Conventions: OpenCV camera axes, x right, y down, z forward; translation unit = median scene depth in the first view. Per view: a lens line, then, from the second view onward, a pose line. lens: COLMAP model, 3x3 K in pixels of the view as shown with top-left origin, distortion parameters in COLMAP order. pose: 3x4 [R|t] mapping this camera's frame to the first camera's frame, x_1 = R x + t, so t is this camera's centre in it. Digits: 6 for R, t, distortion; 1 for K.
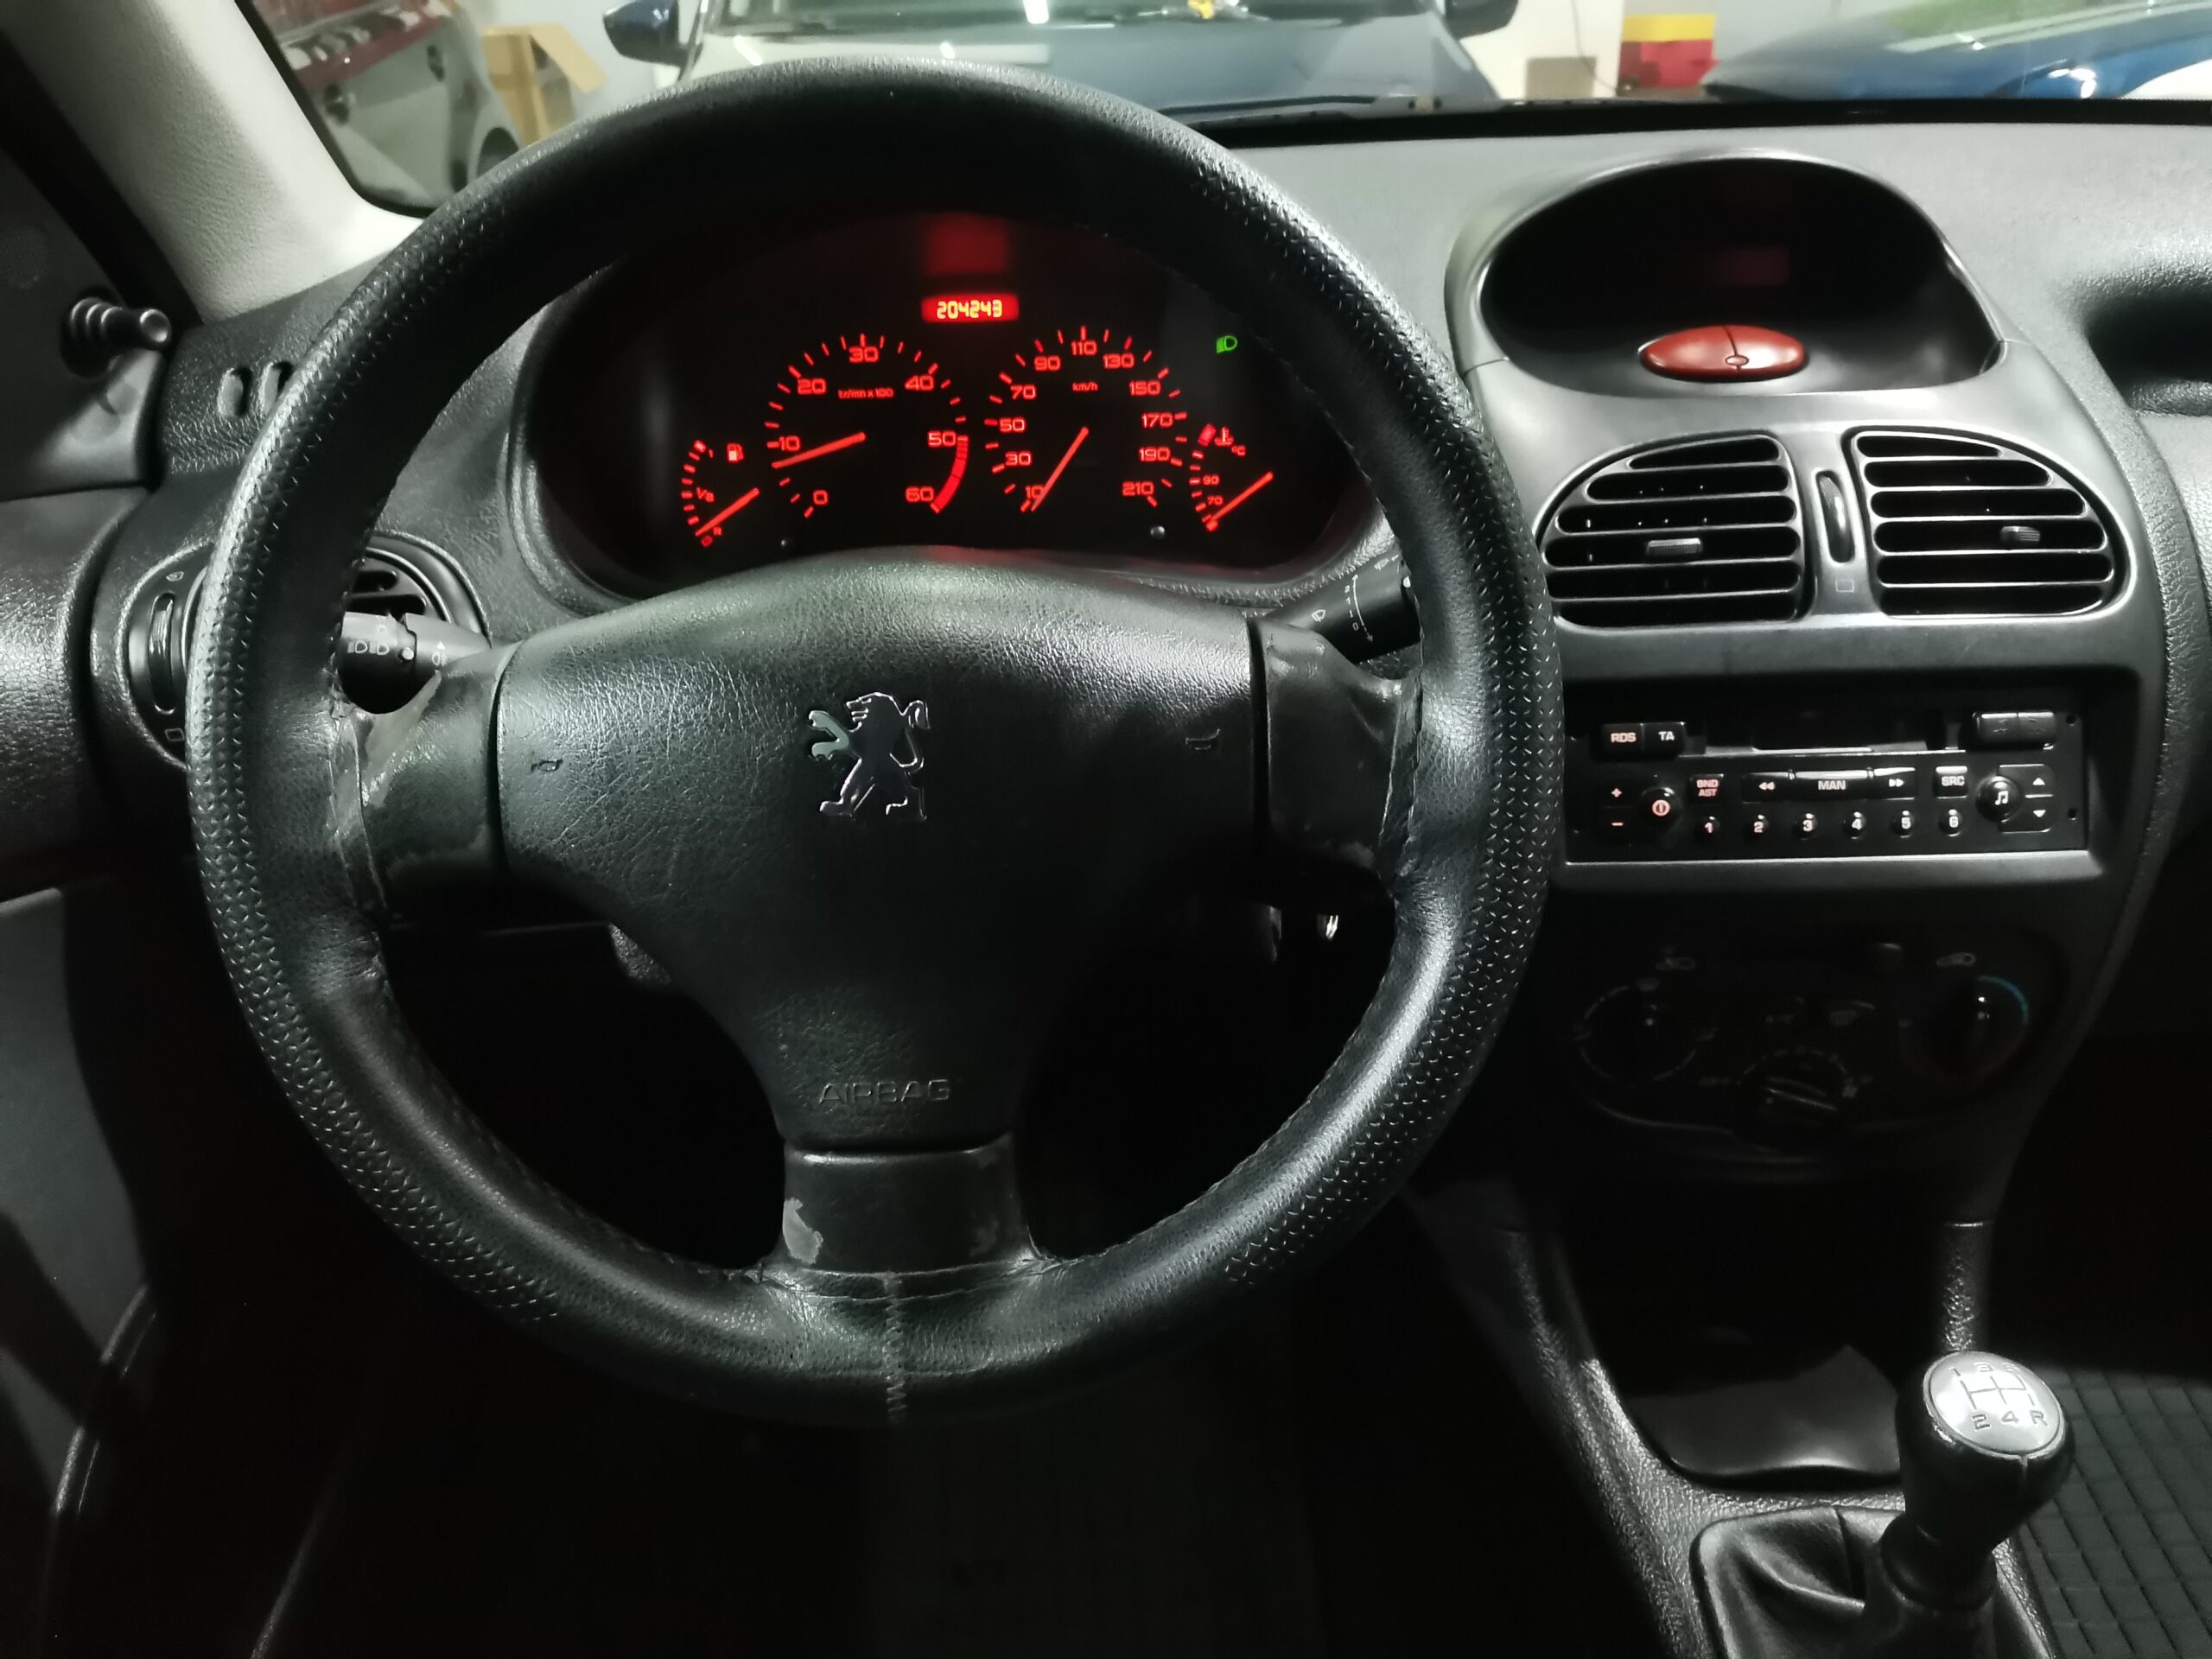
lens RADIAL K [[1653.1, 0, 1100.9], [0, 1653.1, 845.0], [0, 0, 1]] dist [0.087505, -0.101661]
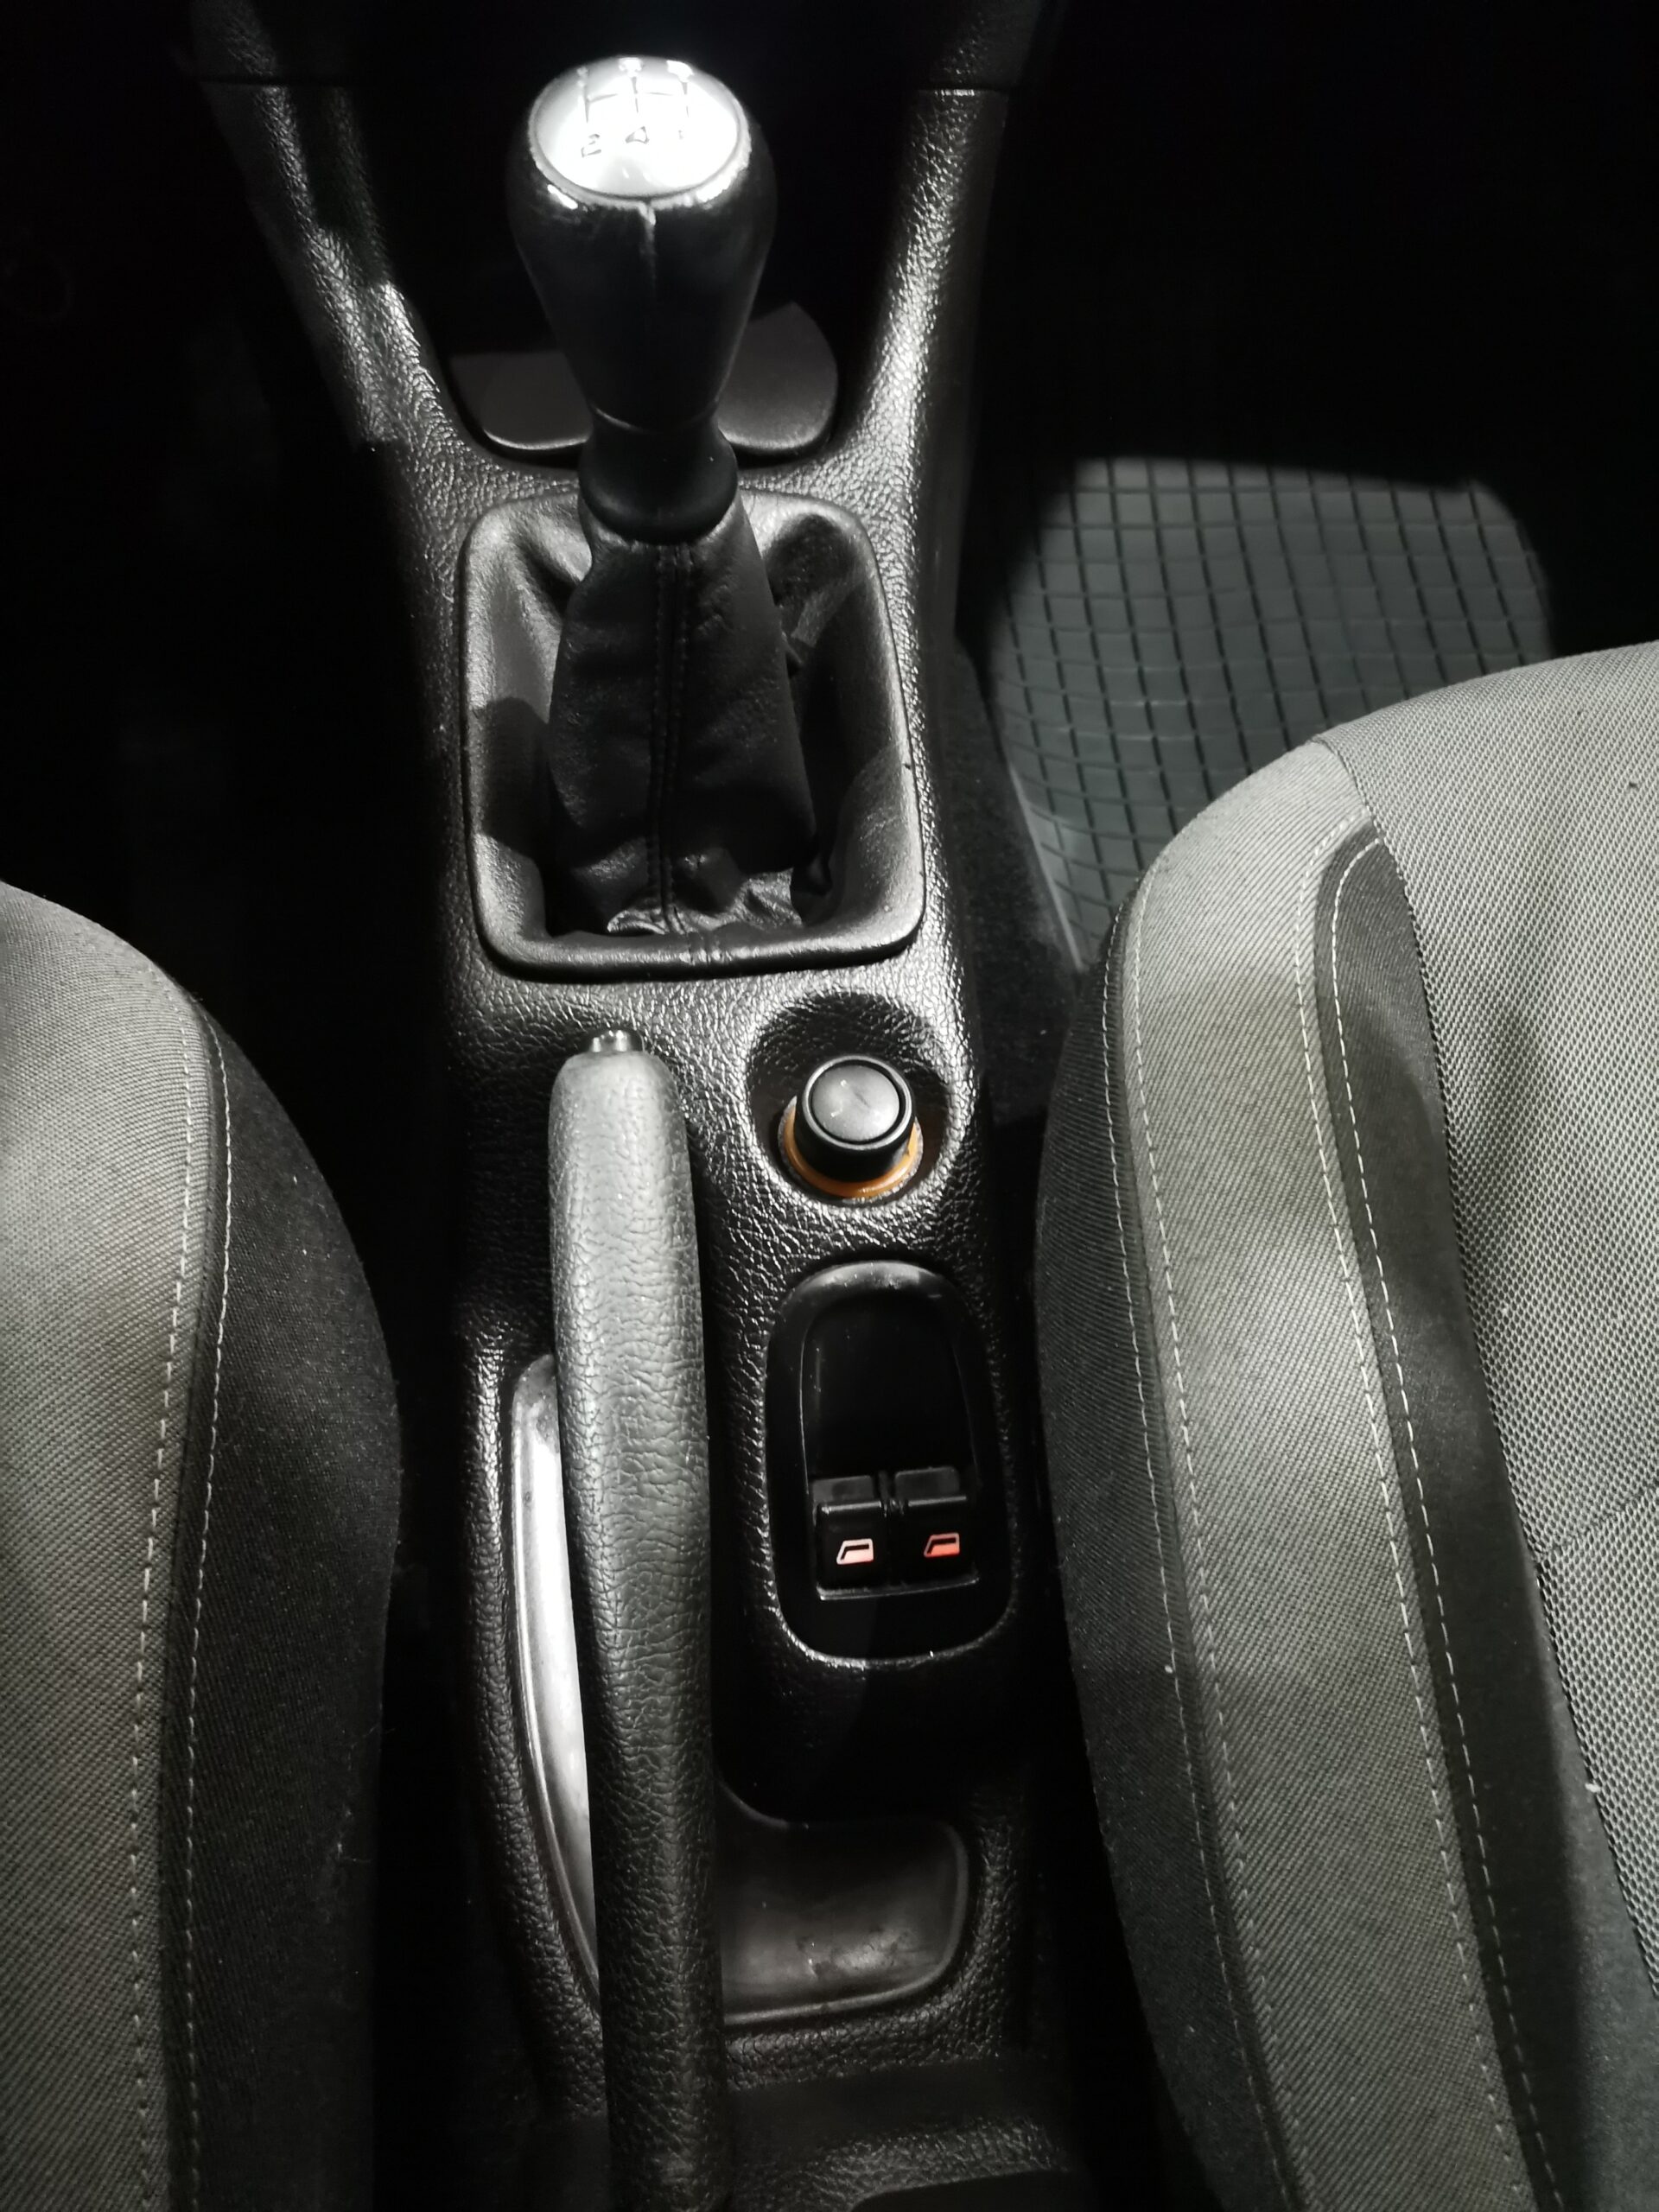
lens RADIAL K [[1653.1, 0, 817.7], [0, 1653.1, 1095.2], [0, 0, 1]] dist [0.087505, -0.101661]
pose [[0.988607, -0.041592, 0.144660, 0.341761], [-0.040955, 0.850480, 0.524411, 0.213070], [-0.144841, -0.524361, 0.839087, 0.225926]]
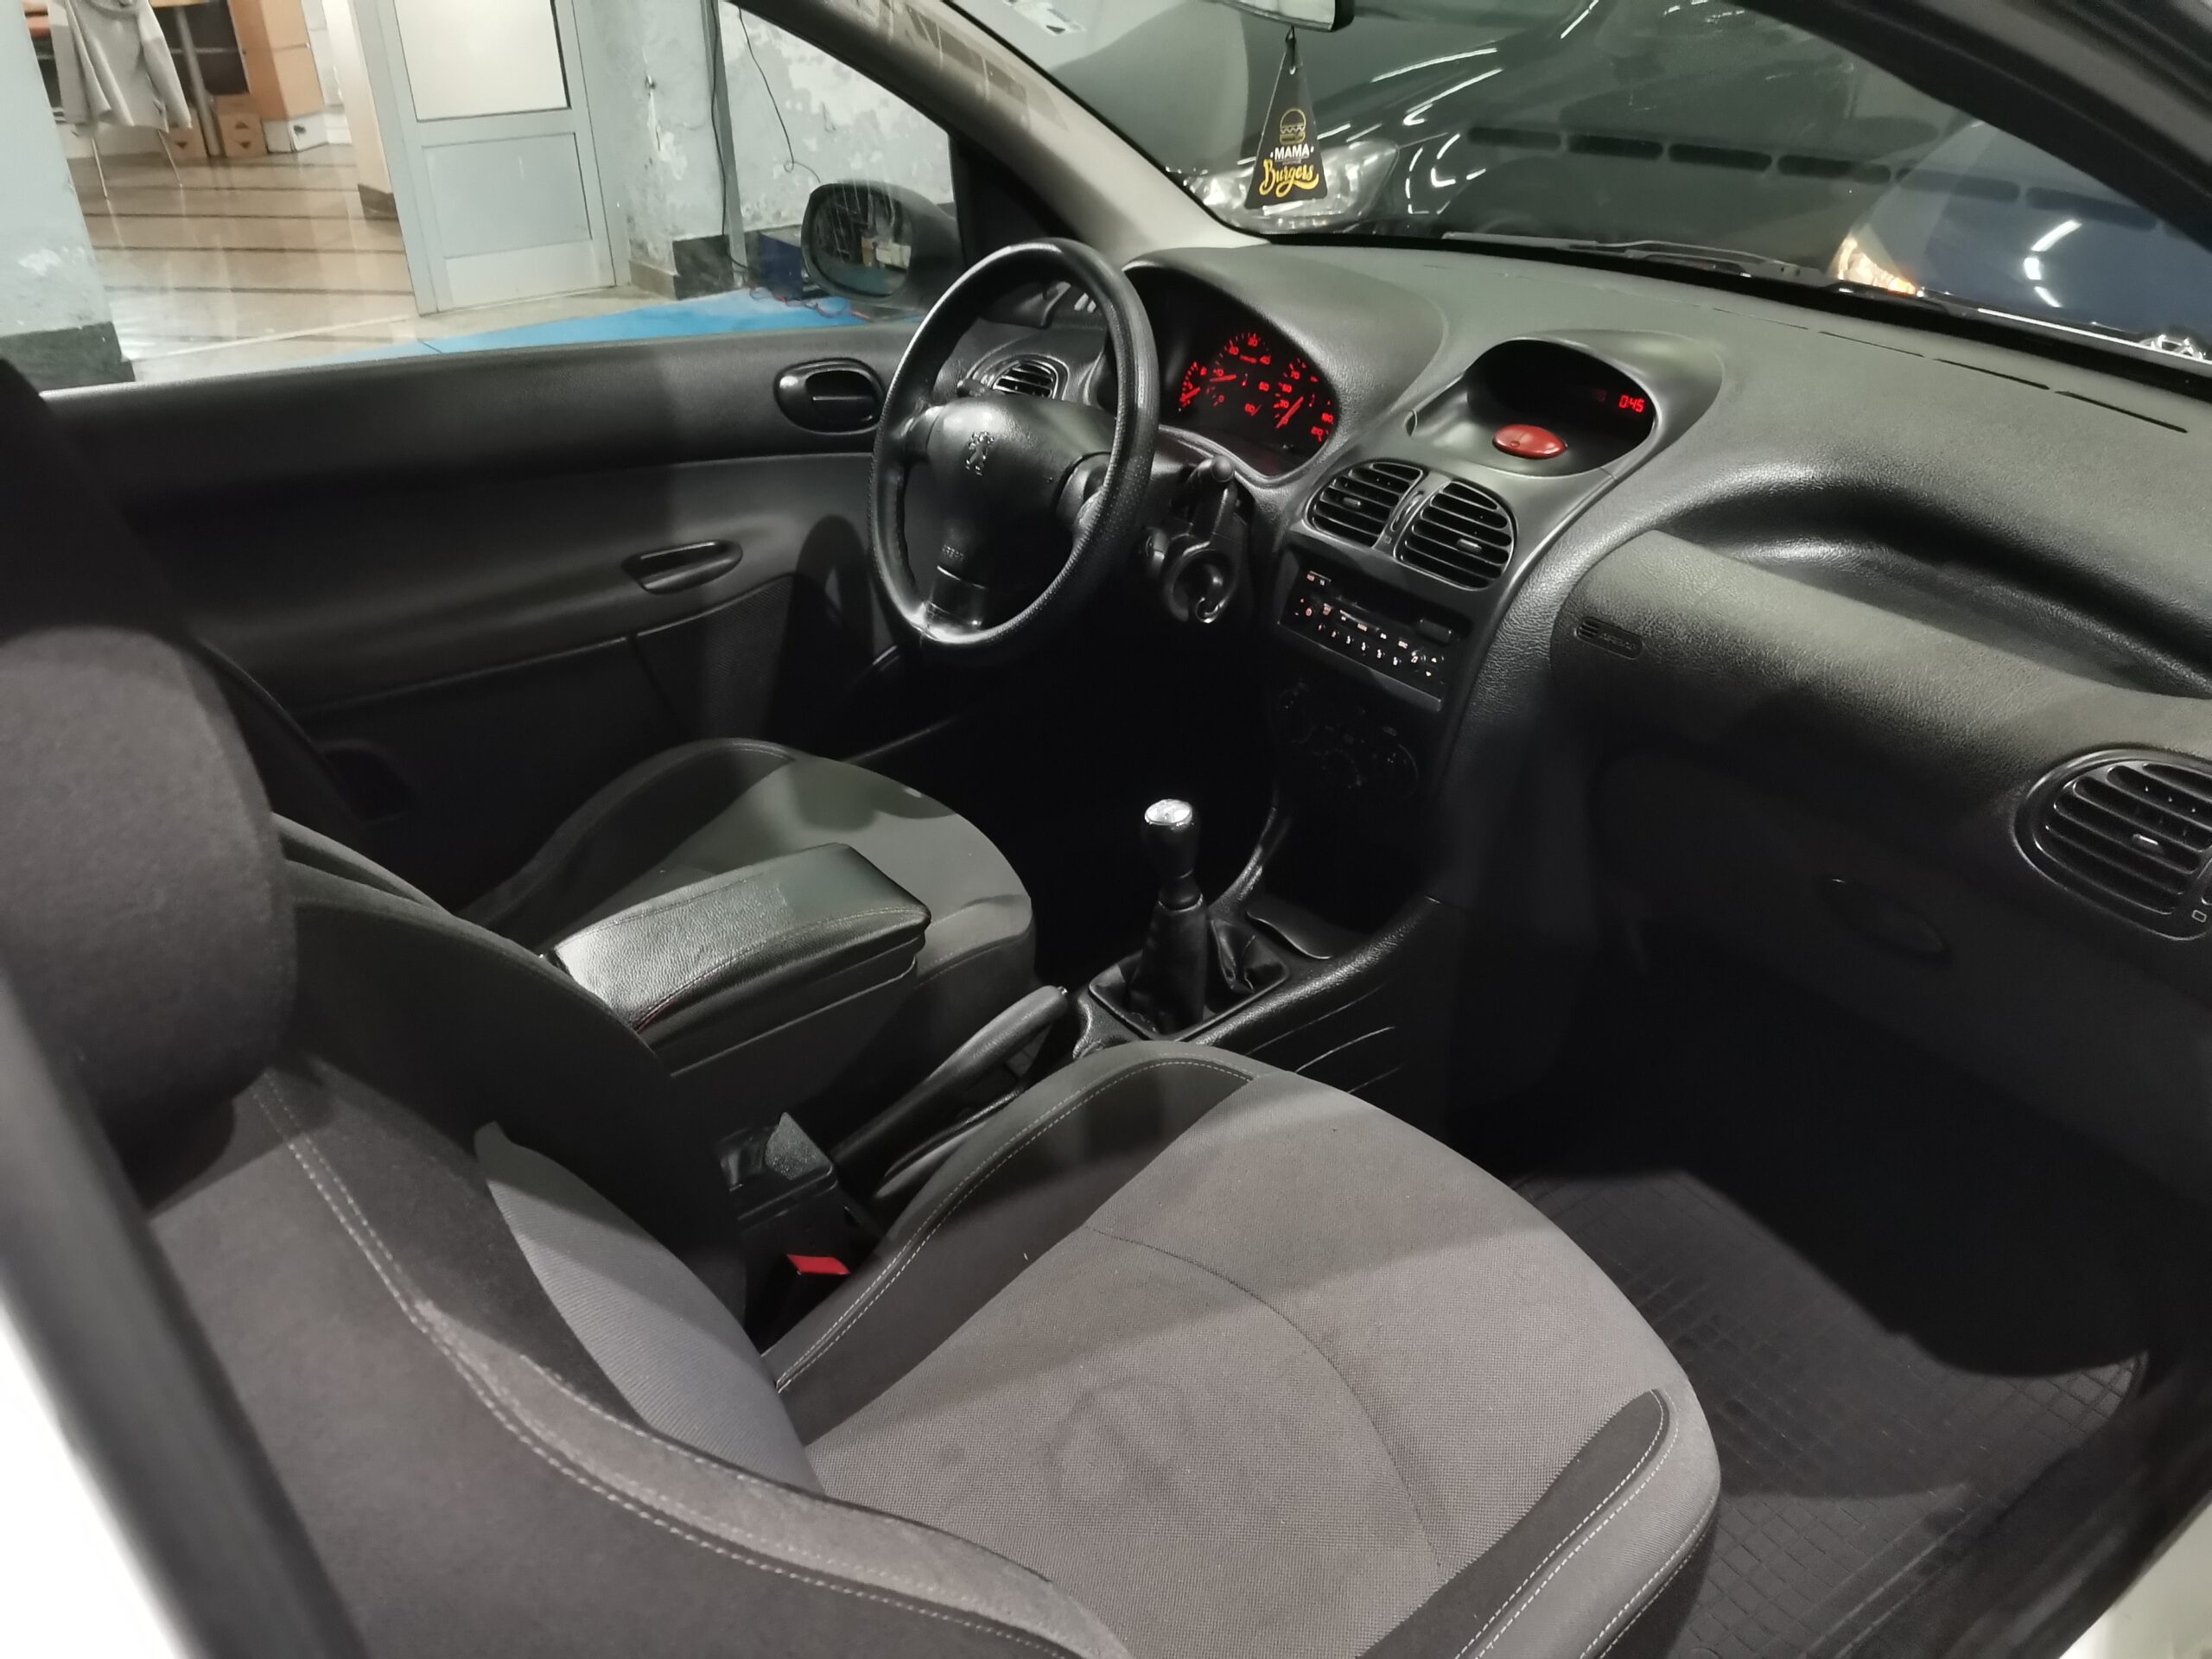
lens RADIAL K [[1653.1, 0, 1104.6], [0, 1653.1, 811.7], [0, 0, 1]] dist [0.087505, -0.101661]
pose [[0.578145, 0.418219, -0.700600, 1.589718], [-0.385773, 0.896723, 0.216948, -0.136370], [0.718977, 0.144845, 0.679774, -0.584854]]
